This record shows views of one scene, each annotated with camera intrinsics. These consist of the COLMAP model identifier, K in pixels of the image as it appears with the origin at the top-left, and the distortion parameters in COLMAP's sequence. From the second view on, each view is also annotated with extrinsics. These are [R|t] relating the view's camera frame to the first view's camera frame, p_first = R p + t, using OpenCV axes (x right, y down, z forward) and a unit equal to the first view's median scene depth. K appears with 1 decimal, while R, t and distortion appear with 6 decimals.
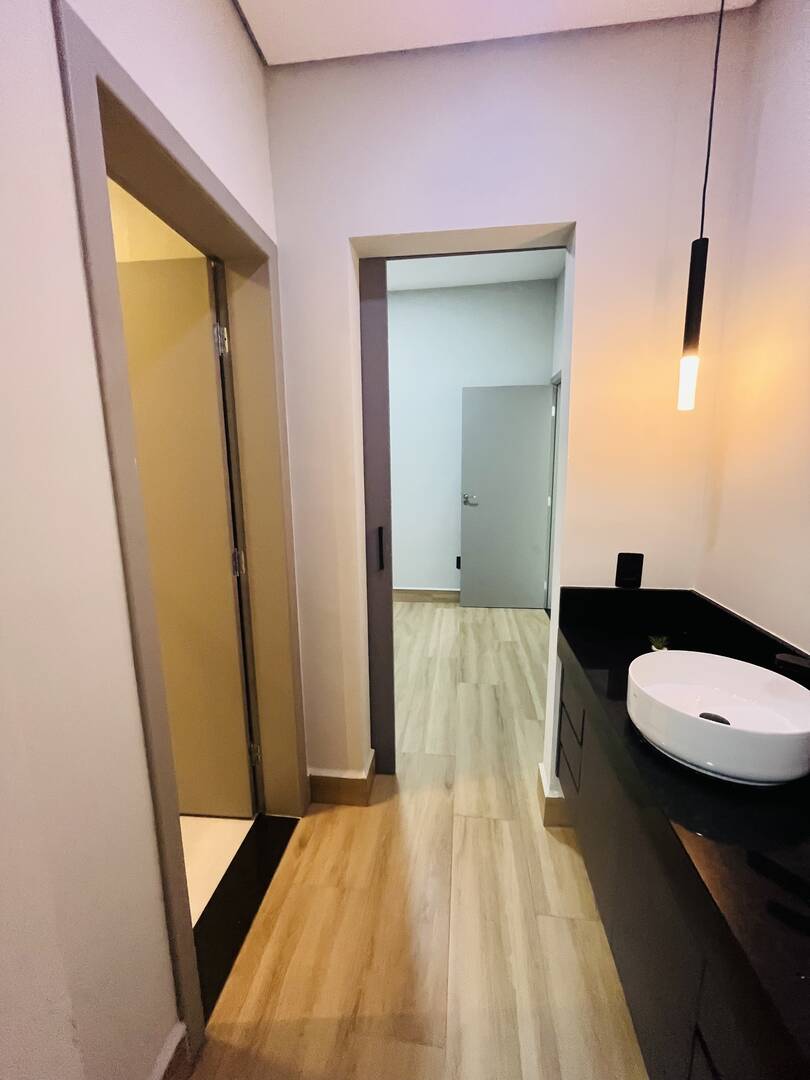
lens RADIAL K [[437.7, 0, 411.0], [0, 437.7, 538.5], [0, 0, 1]] dist [-0.004705, 0.000946]
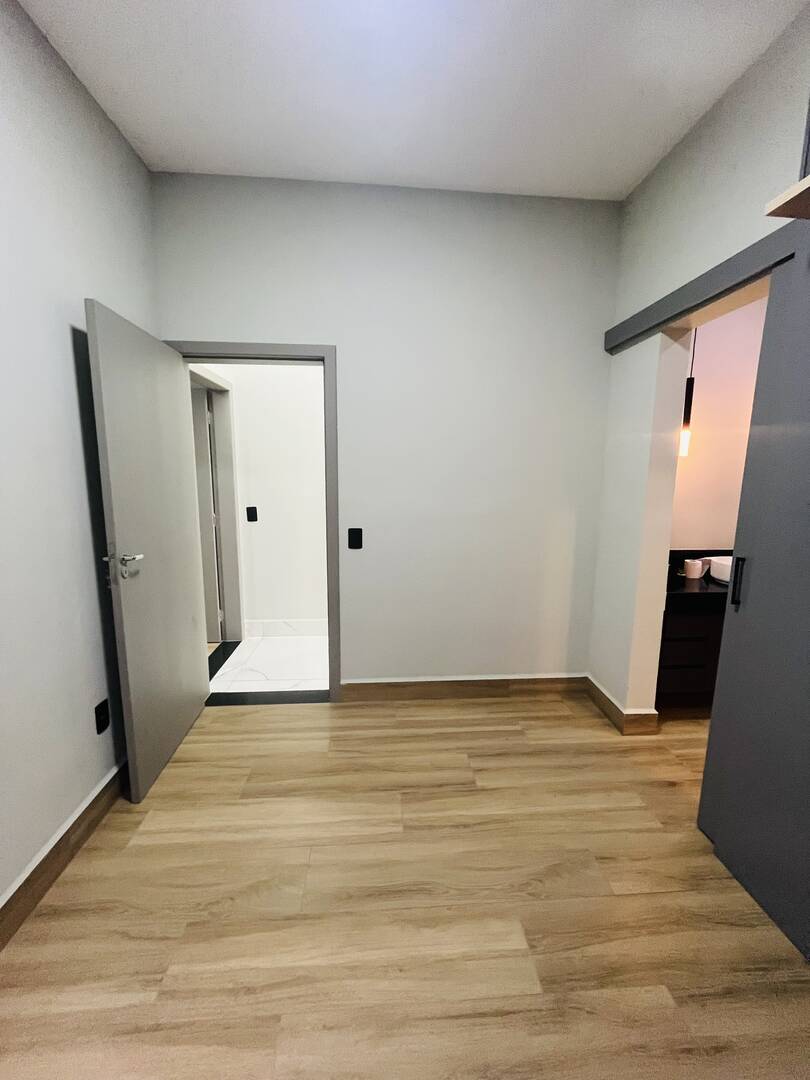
lens RADIAL K [[437.7, 0, 404.0], [0, 437.7, 538.3], [0, 0, 1]] dist [-0.004705, 0.000946]
pose [[-0.182770, -0.148638, 0.971855, -0.537091], [0.170561, 0.968723, 0.180236, -0.230204], [-0.968248, 0.198702, -0.151702, 1.214641]]
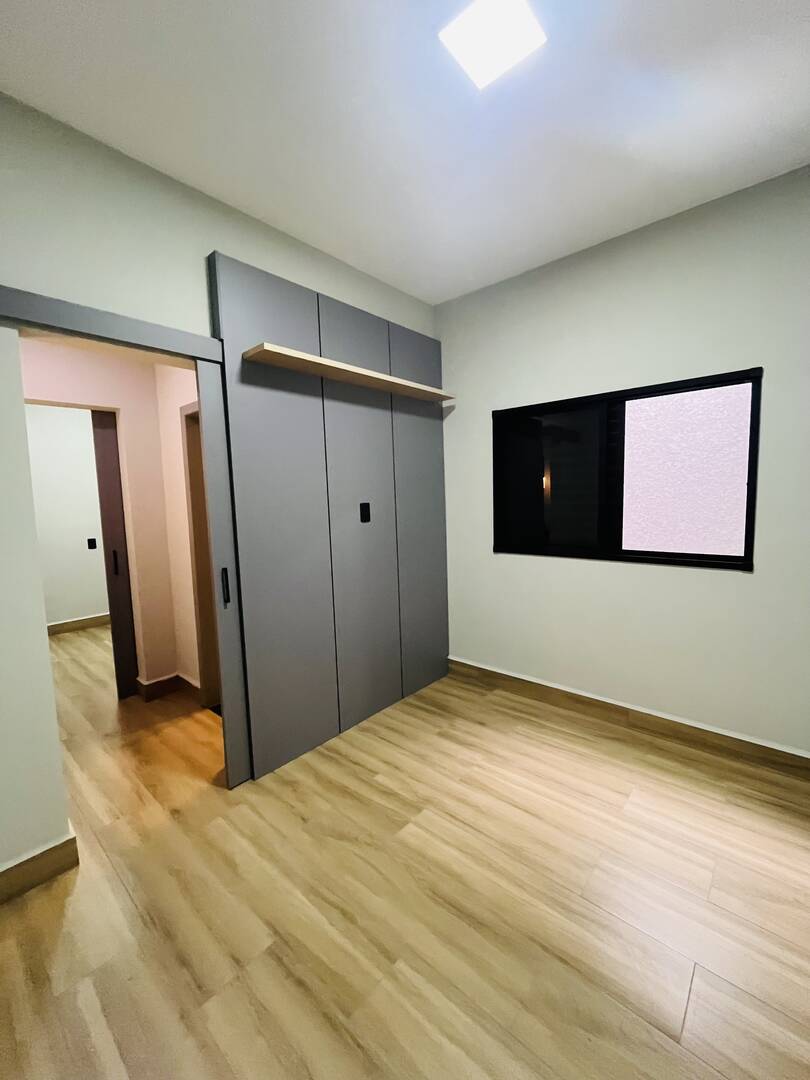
lens RADIAL K [[437.7, 0, 407.5], [0, 437.7, 538.7], [0, 0, 1]] dist [-0.004705, 0.000946]
pose [[-0.561160, 0.094508, -0.822294, 0.428362], [-0.122191, 0.973116, 0.195229, -0.274696], [0.818639, 0.210032, -0.534525, 1.387077]]
